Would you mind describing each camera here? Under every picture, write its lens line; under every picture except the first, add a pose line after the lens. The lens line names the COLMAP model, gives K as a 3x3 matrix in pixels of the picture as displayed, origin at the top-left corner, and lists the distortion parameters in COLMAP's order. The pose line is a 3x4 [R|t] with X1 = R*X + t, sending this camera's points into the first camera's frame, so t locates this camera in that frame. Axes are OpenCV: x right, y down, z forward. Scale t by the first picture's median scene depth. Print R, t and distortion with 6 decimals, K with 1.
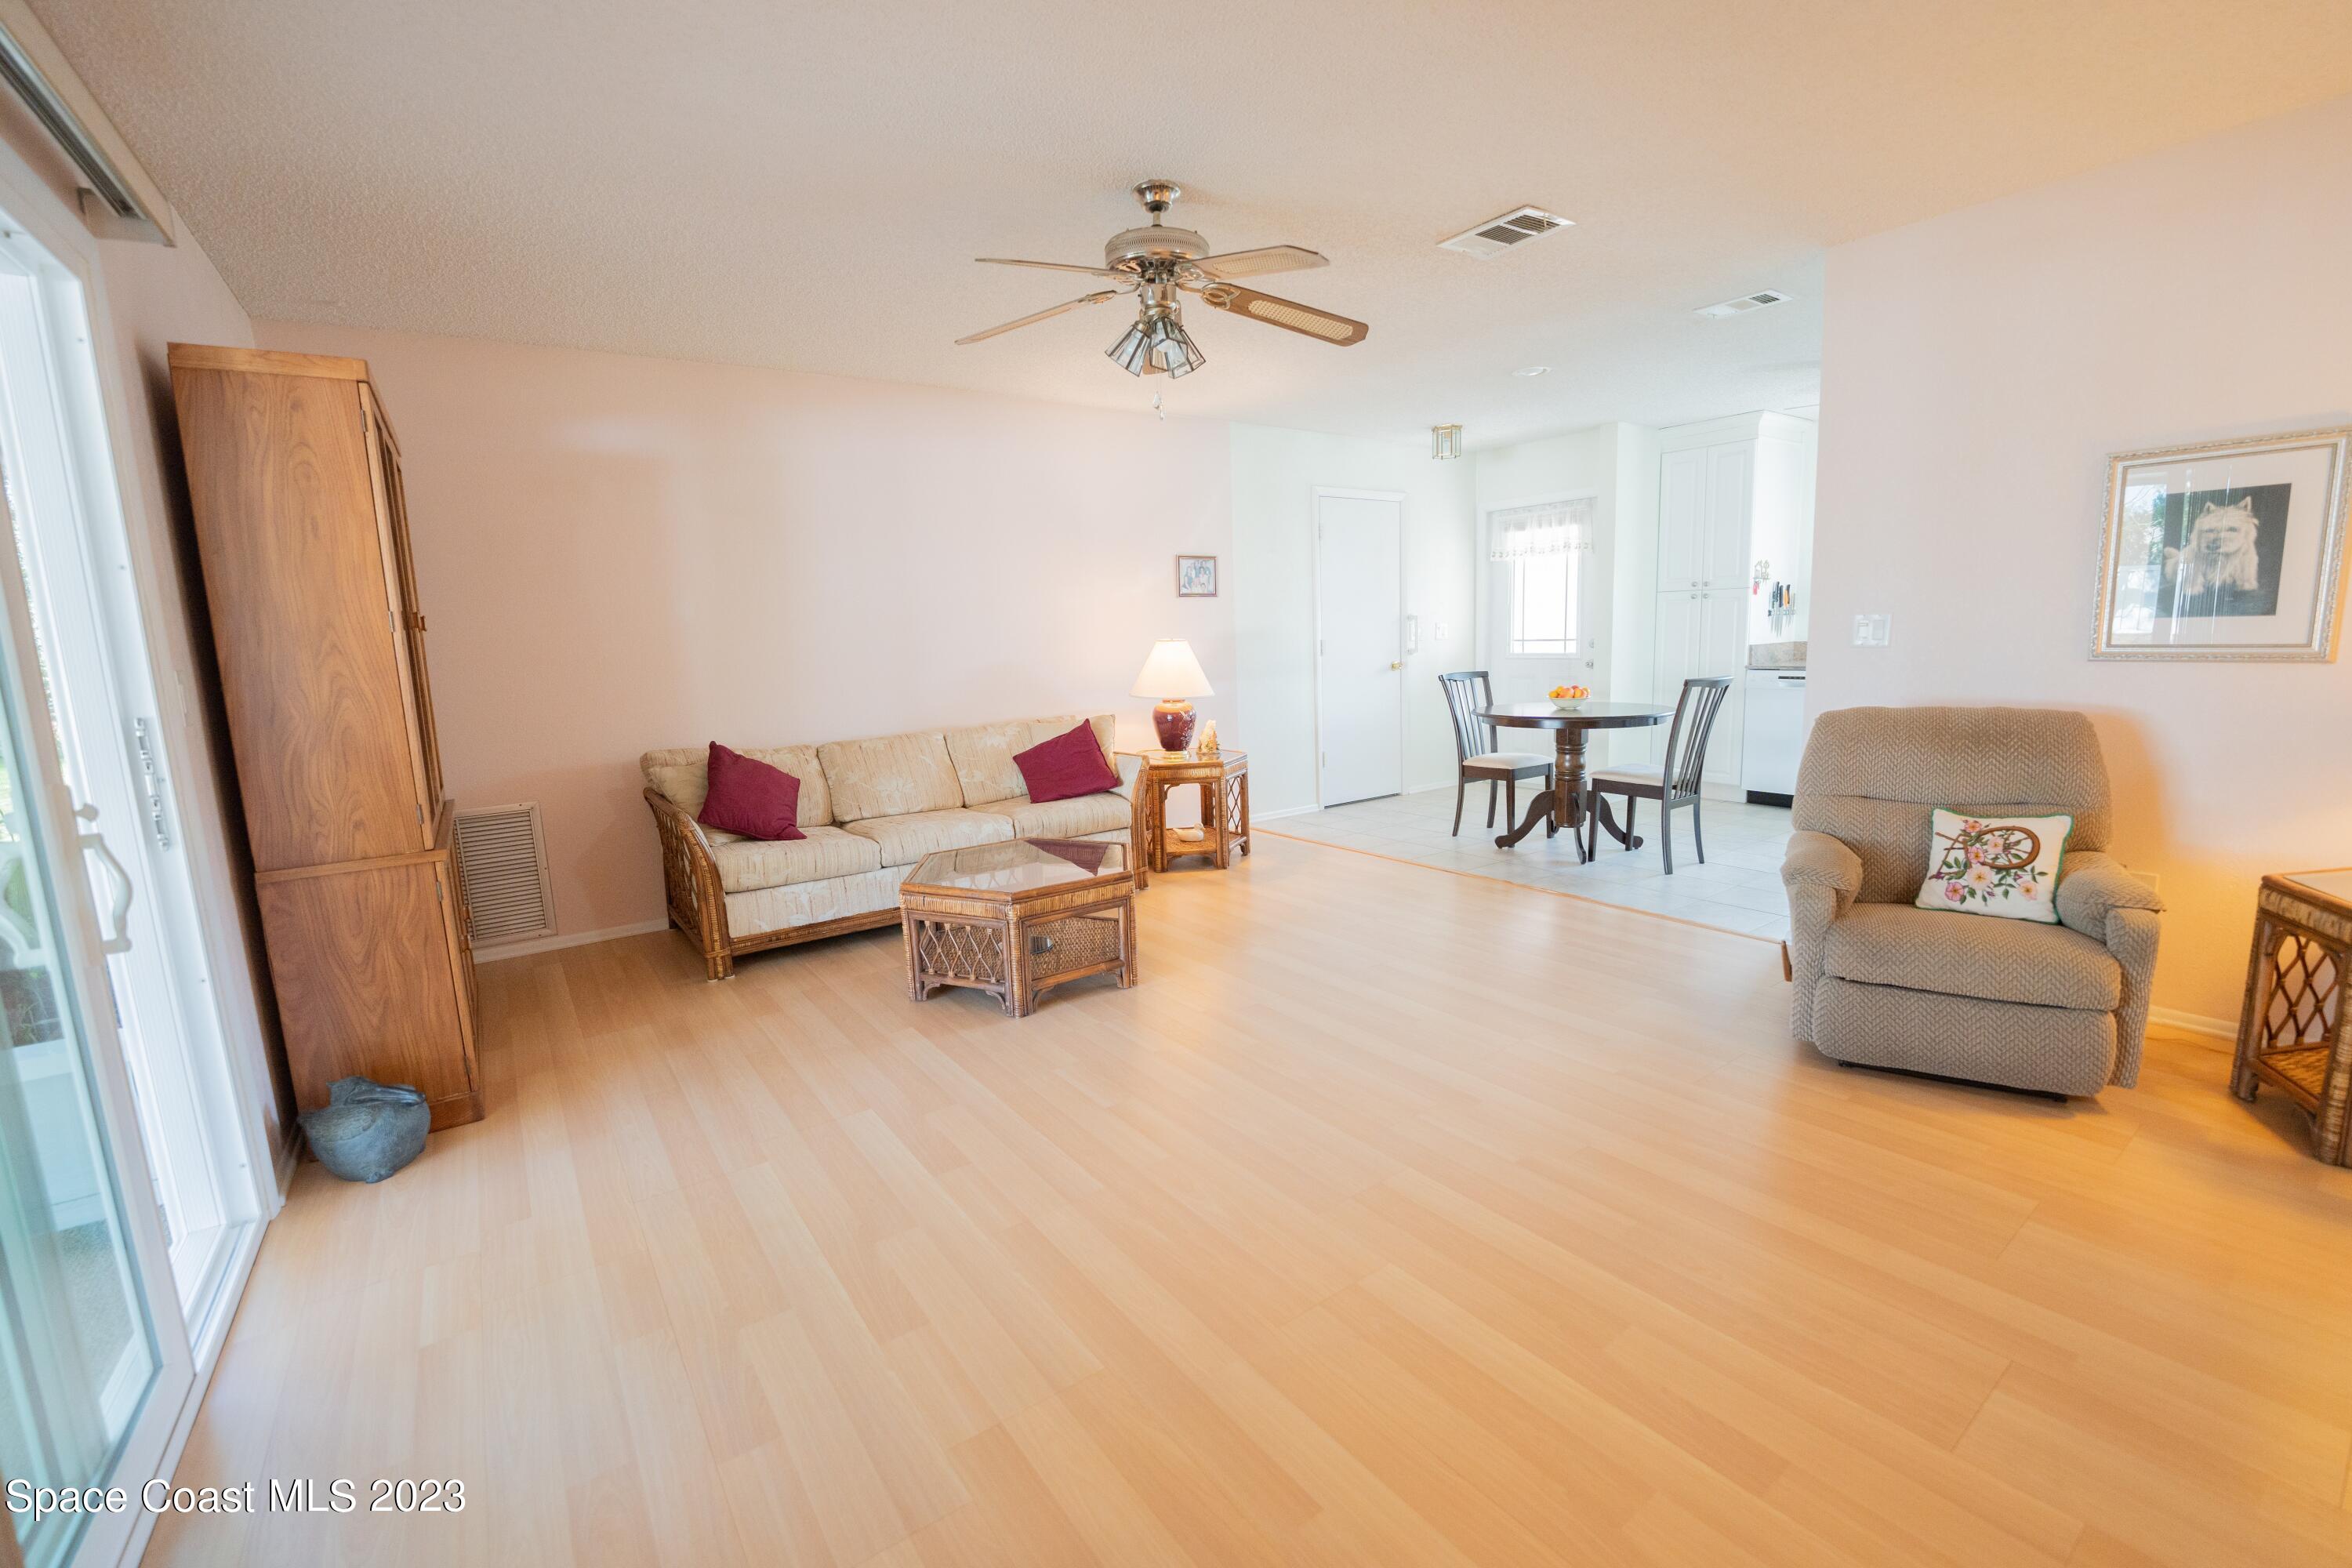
lens RADIAL K [[933.1, 0, 1168.6], [0, 933.1, 792.5], [0, 0, 1]] dist [-0.018503, -0.000089]
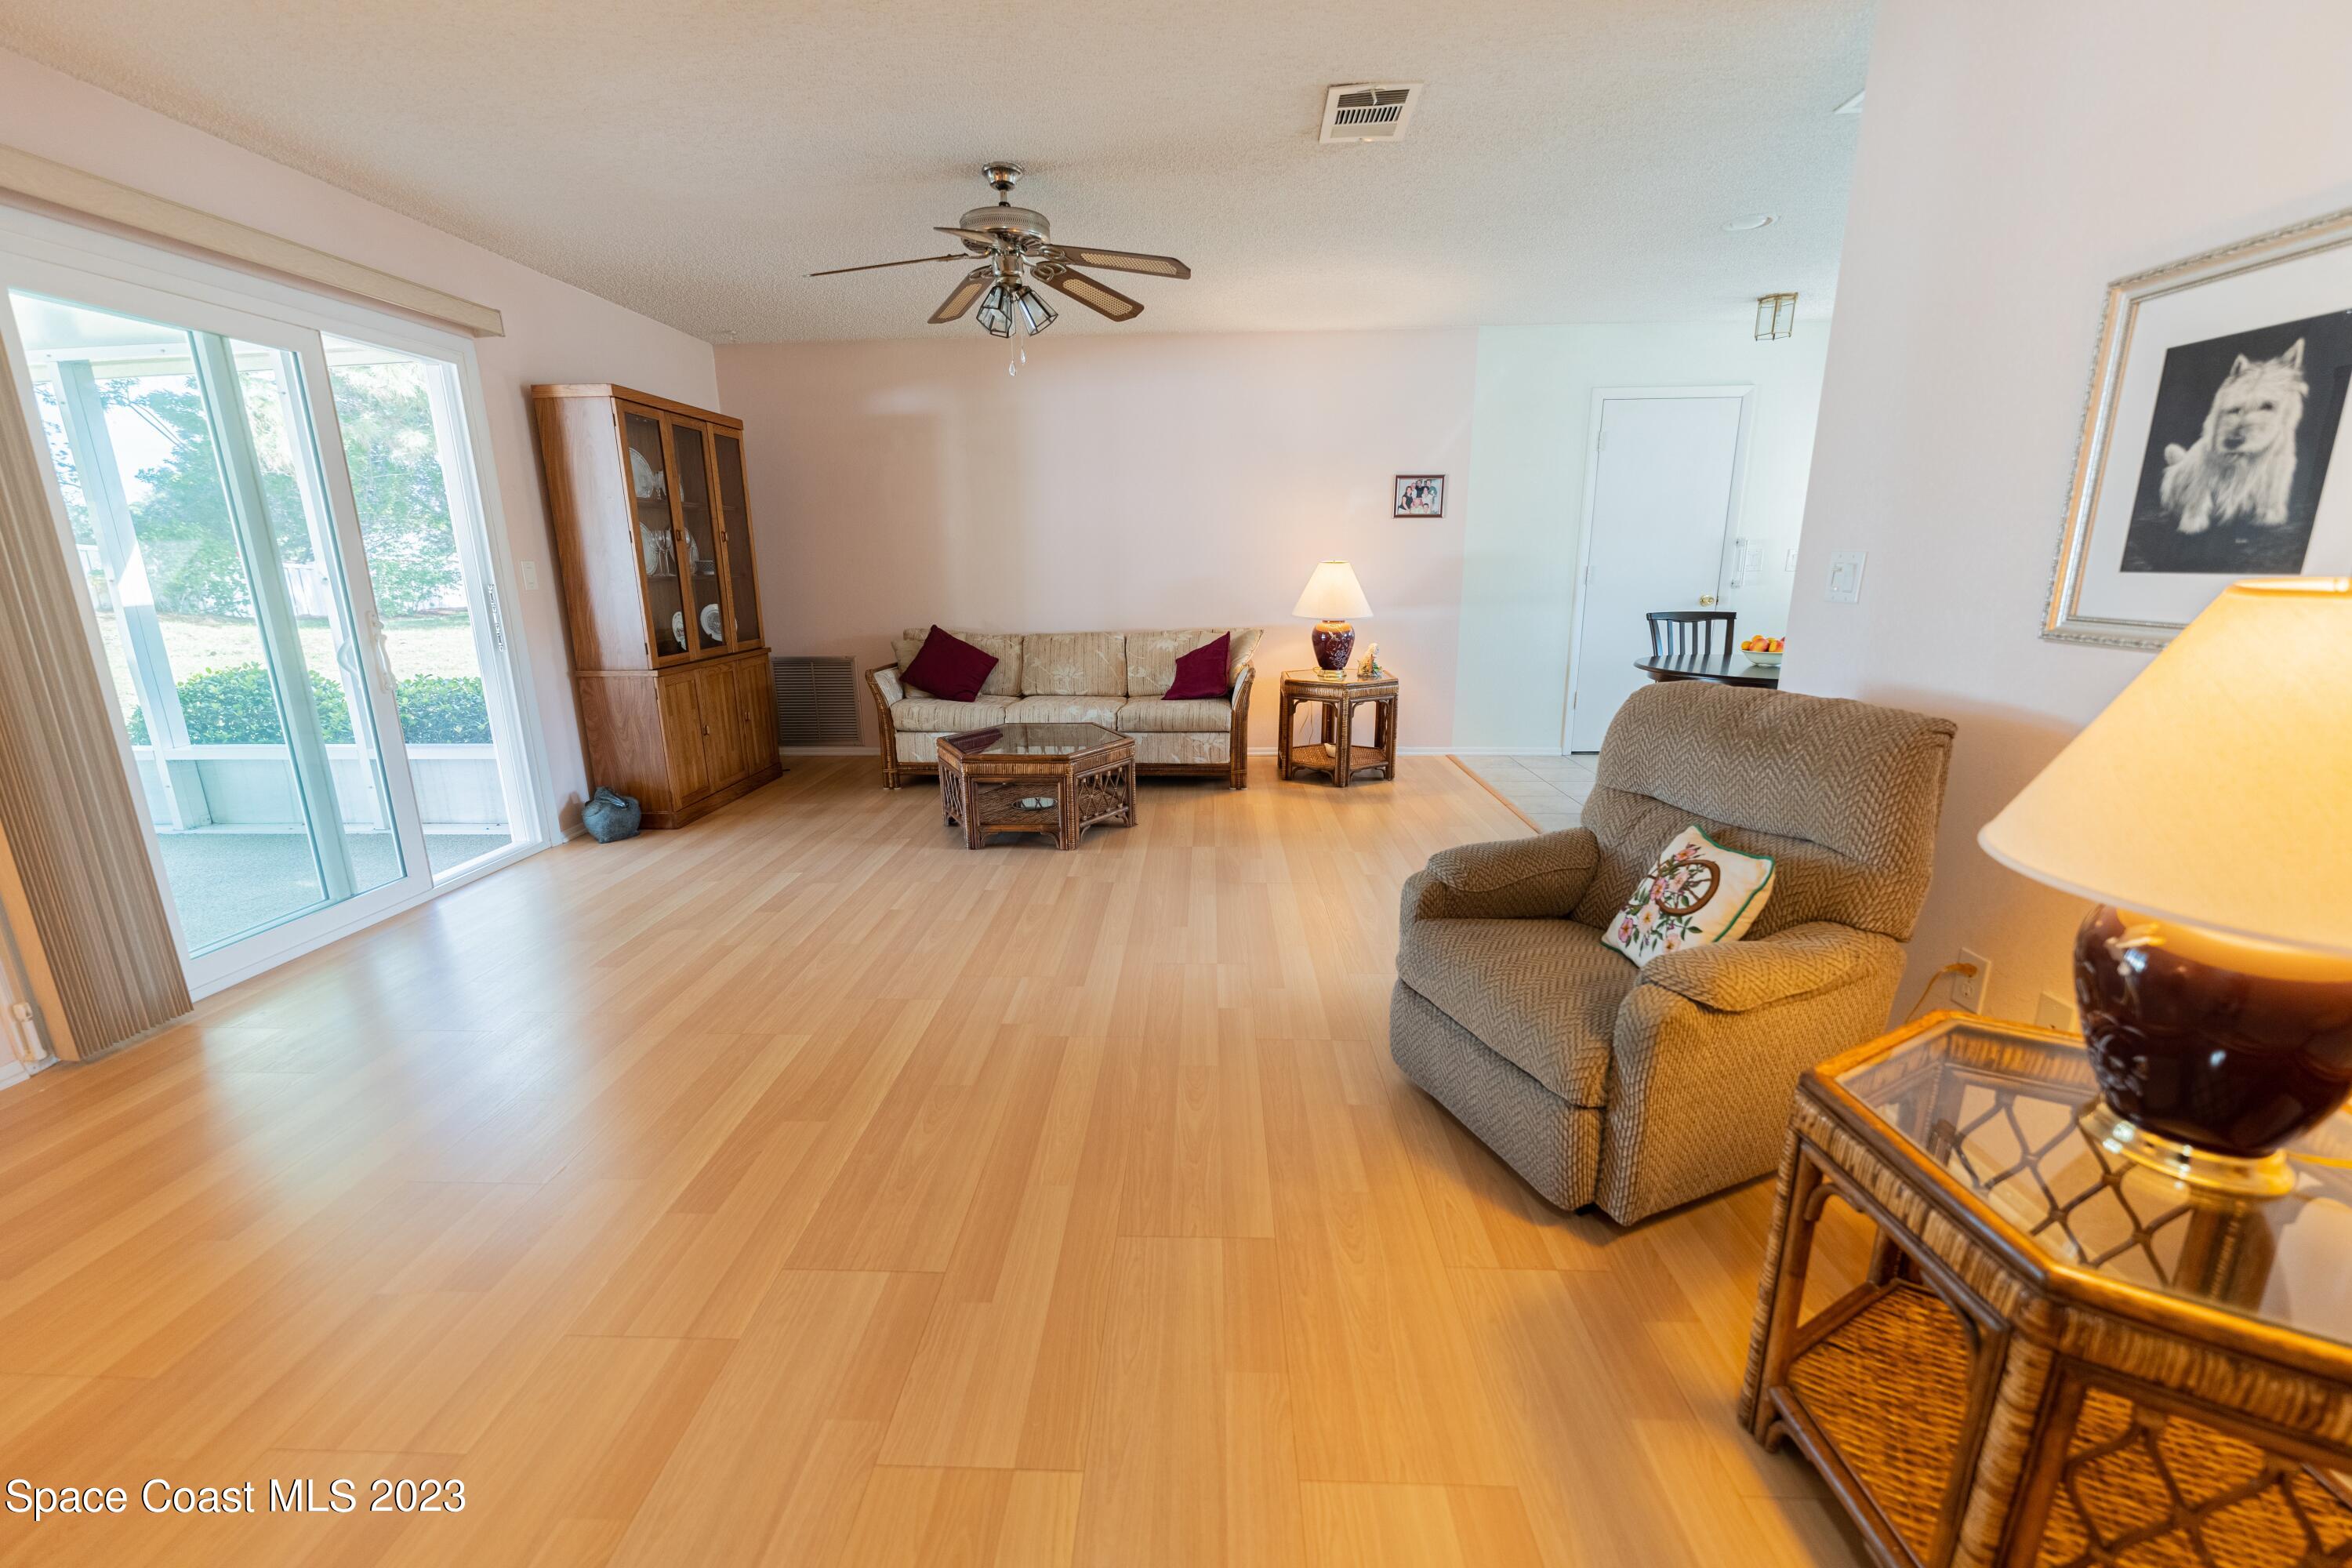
lens RADIAL K [[933.1, 0, 1237.4], [0, 933.1, 793.5], [0, 0, 1]] dist [-0.018503, -0.000089]
pose [[0.790222, 0.175780, -0.587069, 0.998575], [-0.120144, 0.983826, 0.132858, -0.063206], [0.600928, -0.034454, 0.798560, 0.200314]]
